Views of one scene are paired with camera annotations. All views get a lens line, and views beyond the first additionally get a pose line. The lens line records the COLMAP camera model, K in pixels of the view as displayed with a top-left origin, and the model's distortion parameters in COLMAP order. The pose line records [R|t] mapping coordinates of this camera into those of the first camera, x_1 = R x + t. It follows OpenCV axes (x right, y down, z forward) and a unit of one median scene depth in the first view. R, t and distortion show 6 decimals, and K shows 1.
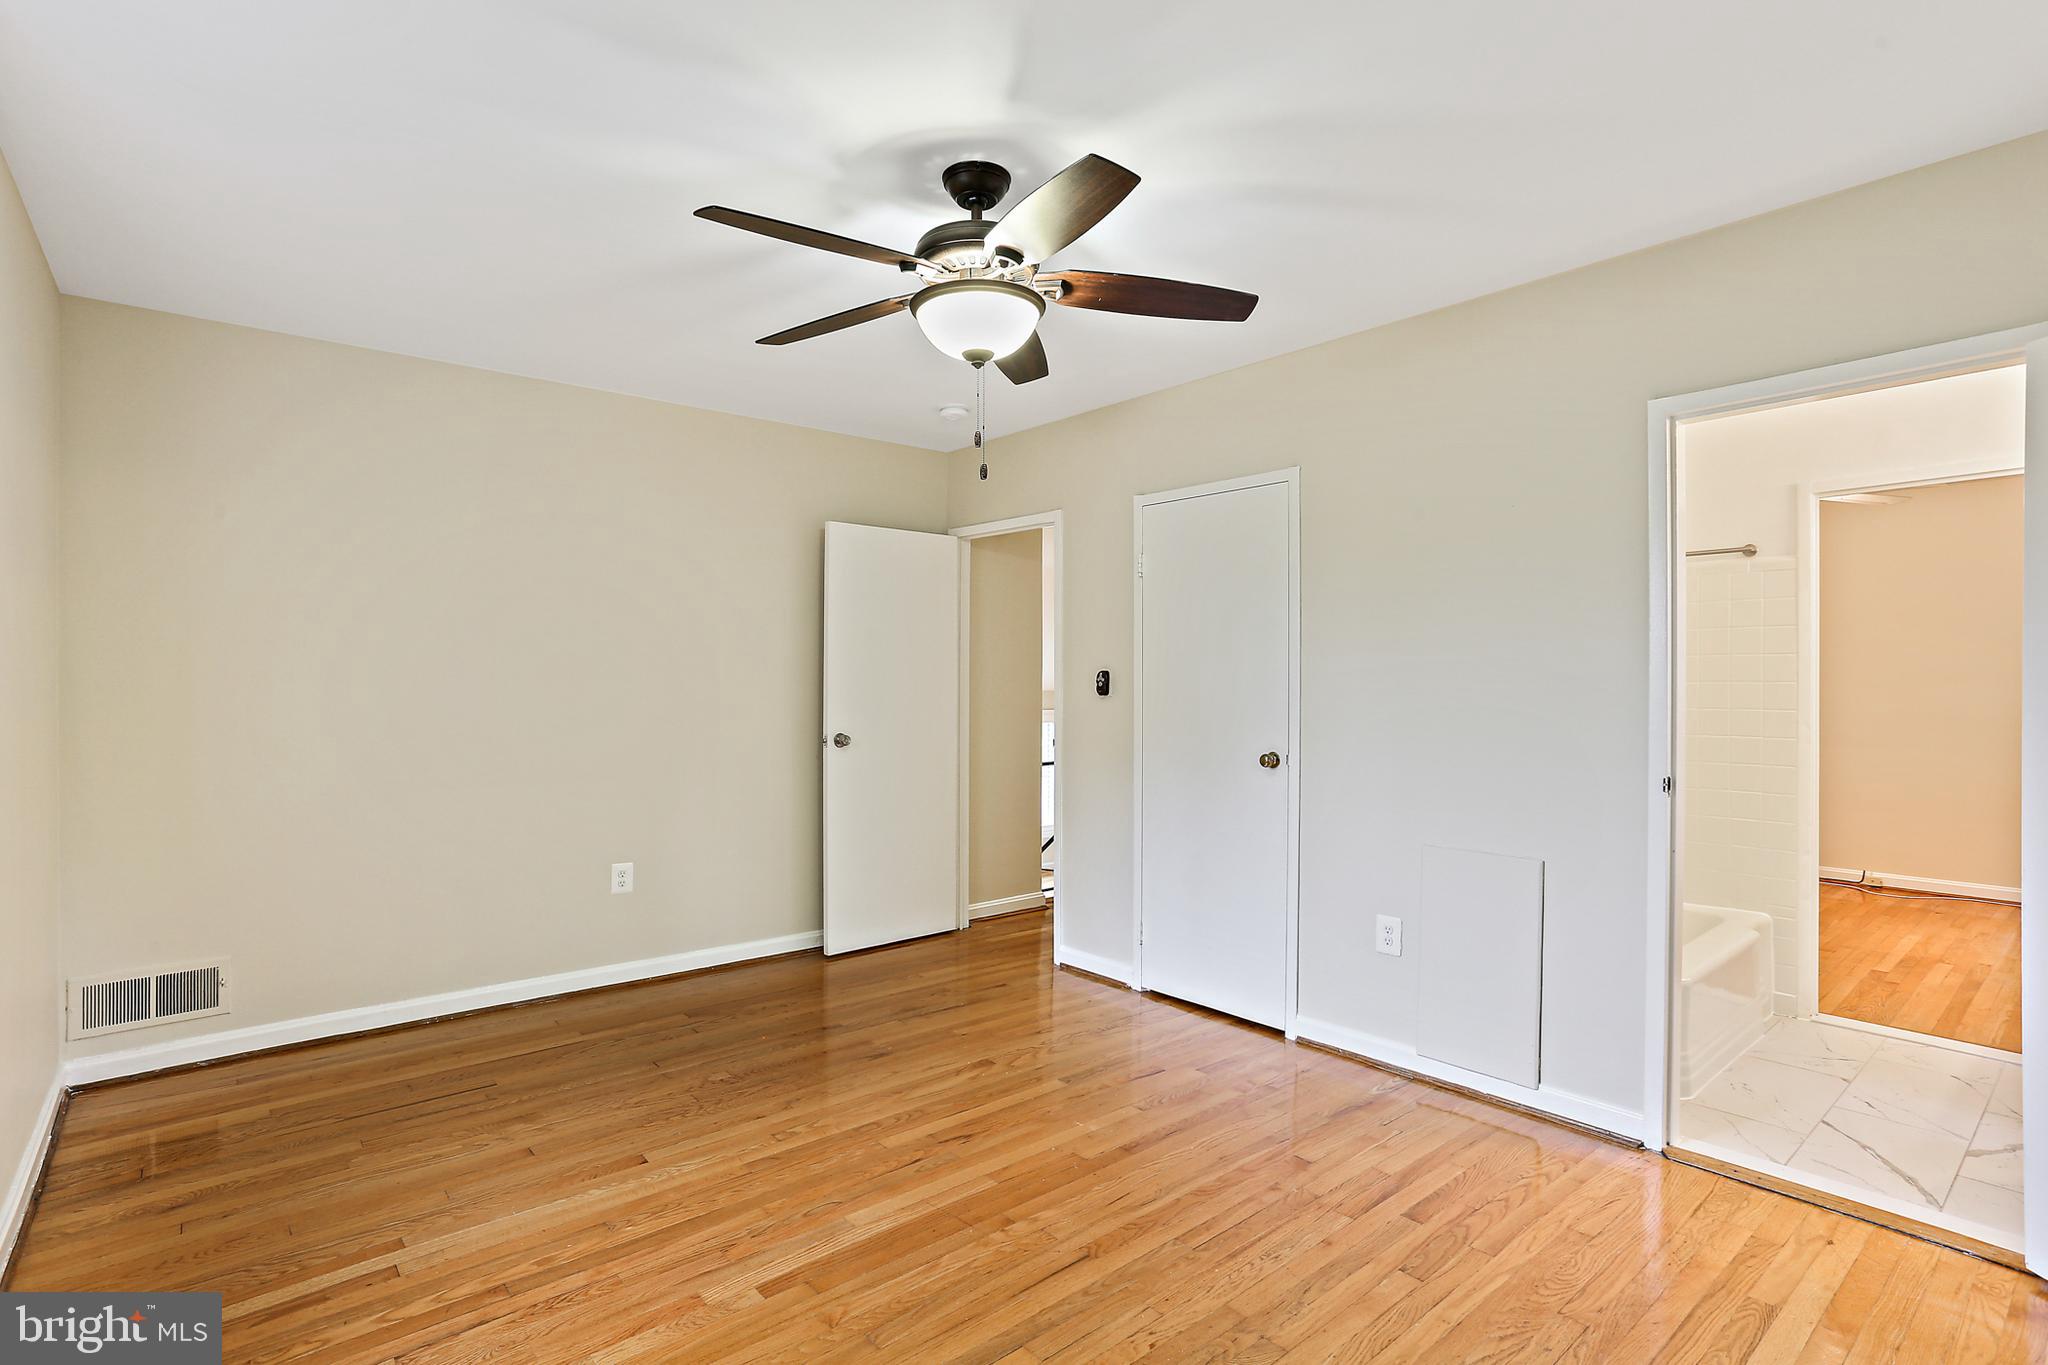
lens RADIAL K [[993.2, 0, 1023.7], [0, 993.2, 674.2], [0, 0, 1]] dist [-0.023338, 0.000940]
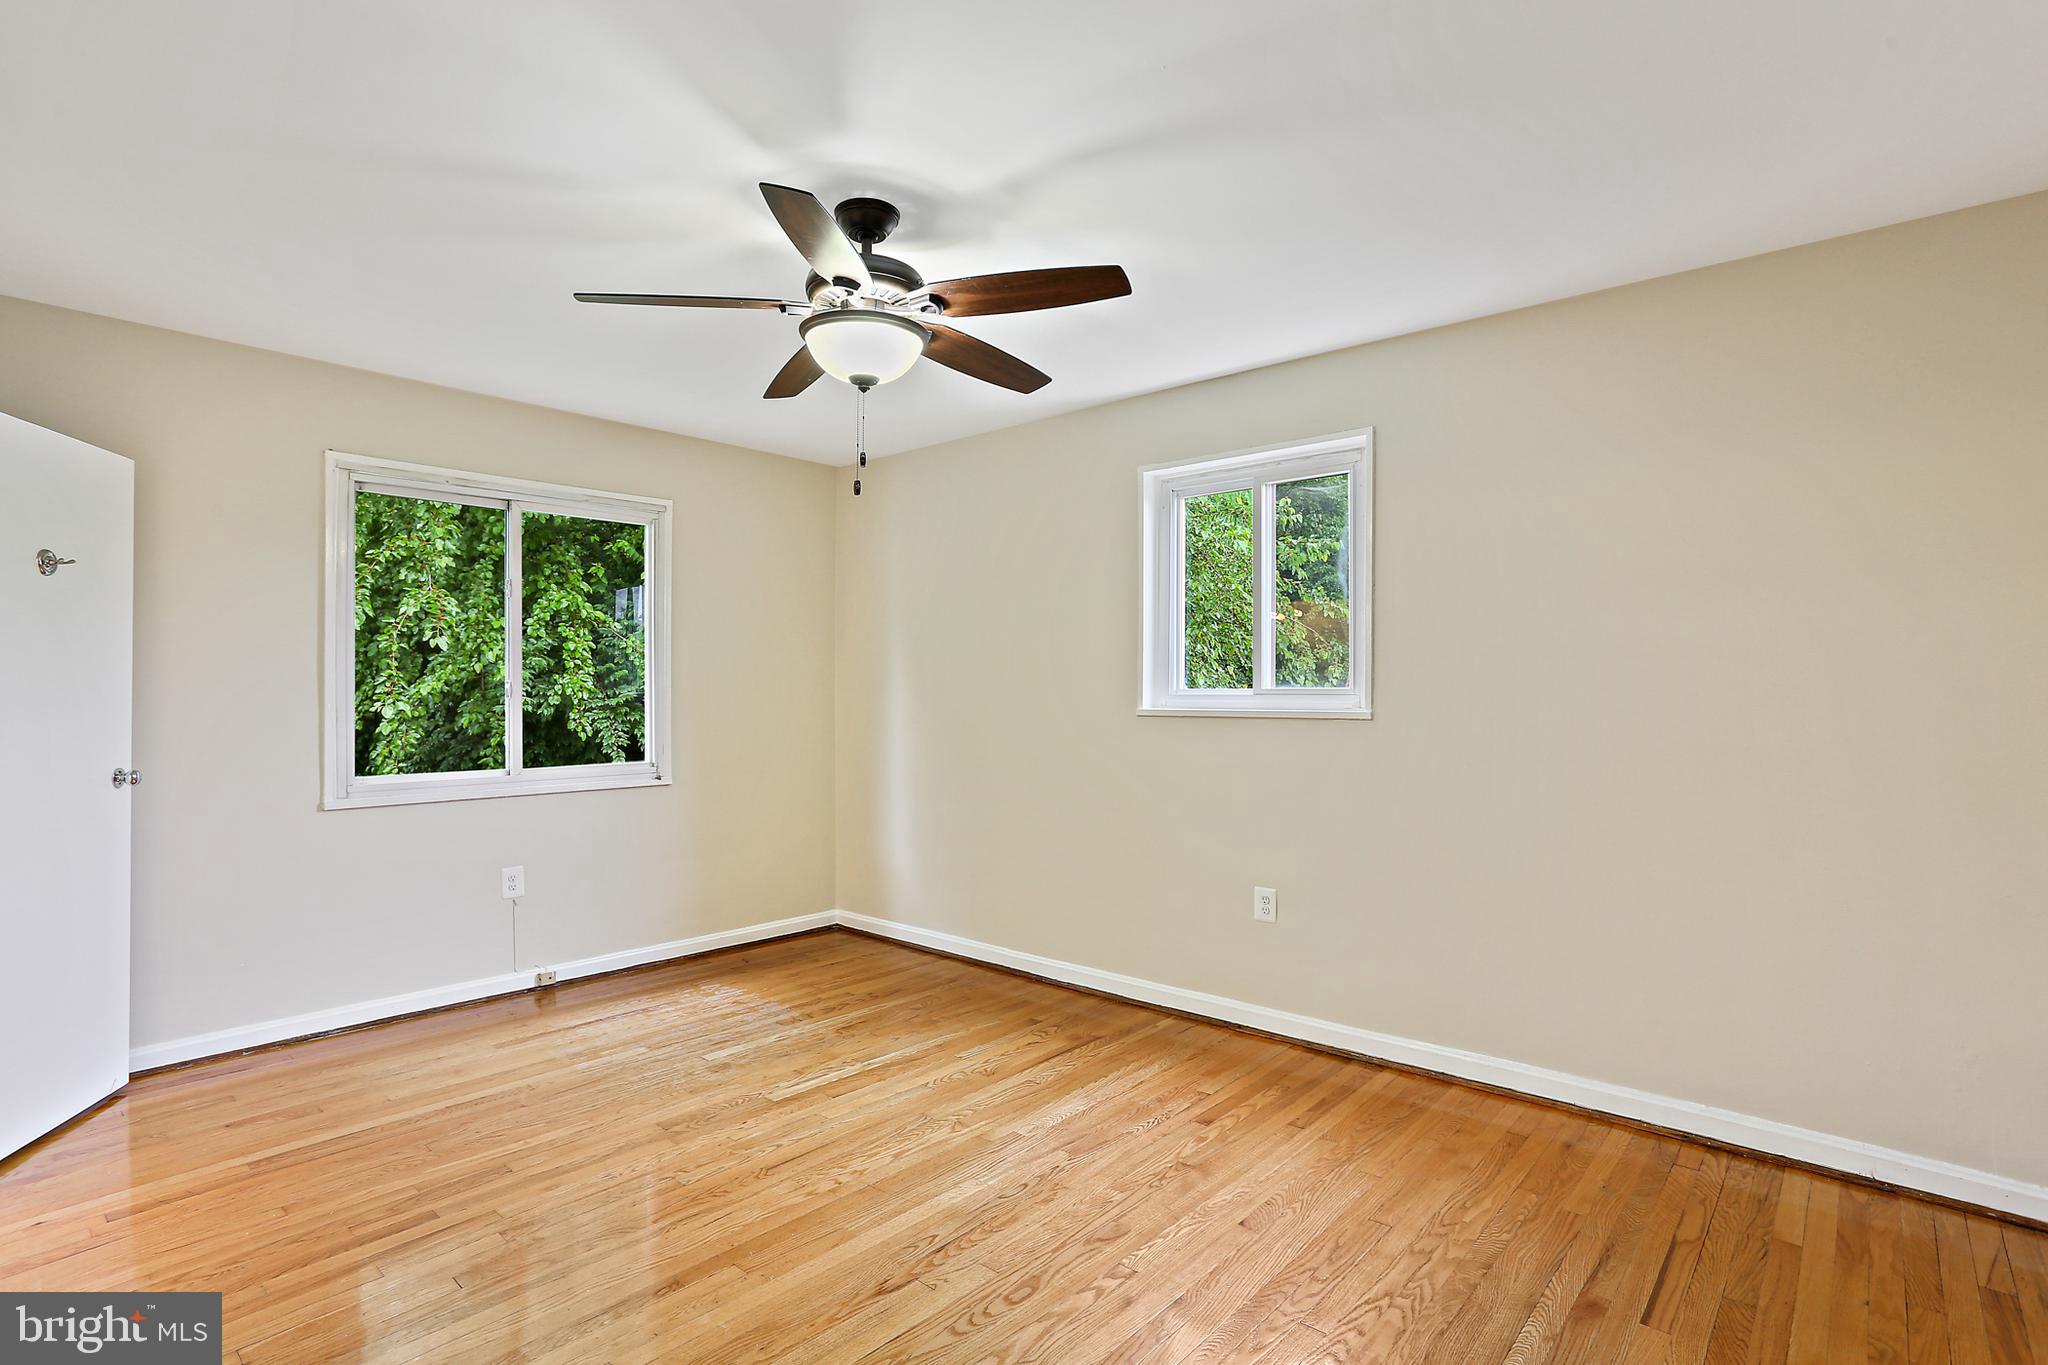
lens RADIAL K [[997.7, 0, 1024.0], [0, 997.7, 682.5], [0, 0, 1]] dist [-0.083352, 0.040601]
pose [[-0.990668, -0.004594, -0.136217, -0.075279], [-0.002334, 0.999857, -0.016747, 0.019248], [0.136274, -0.016273, -0.990537, 2.173621]]
